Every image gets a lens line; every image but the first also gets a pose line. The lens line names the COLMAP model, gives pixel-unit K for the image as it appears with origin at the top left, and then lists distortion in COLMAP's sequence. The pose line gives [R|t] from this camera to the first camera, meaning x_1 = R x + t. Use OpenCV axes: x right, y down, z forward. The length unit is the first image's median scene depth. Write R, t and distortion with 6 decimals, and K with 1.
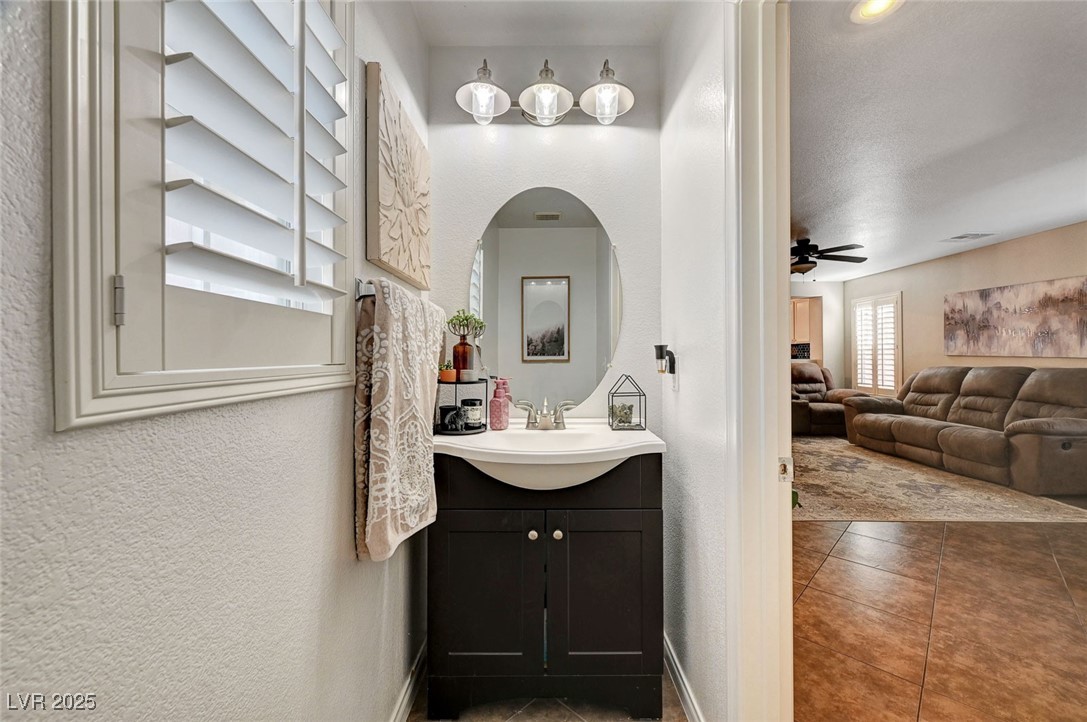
lens RADIAL K [[434.7, 0, 551.2], [0, 434.7, 350.5], [0, 0, 1]] dist [-0.000124, 0.000940]
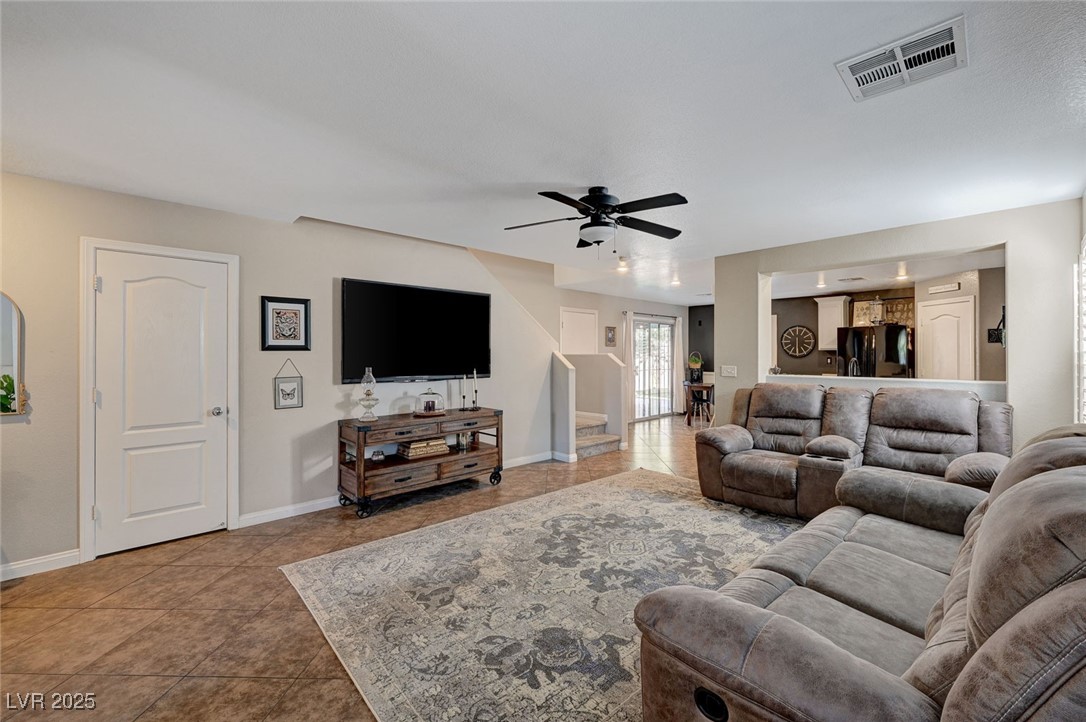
lens RADIAL K [[454.1, 0, 551.6], [0, 454.1, 352.4], [0, 0, 1]] dist [-0.004024, 0.000928]
pose [[0.679200, 0.000308, -0.733953, 0.964876], [0.006653, 0.999956, 0.006576, -0.026779], [0.733923, -0.009349, 0.679169, 0.499032]]
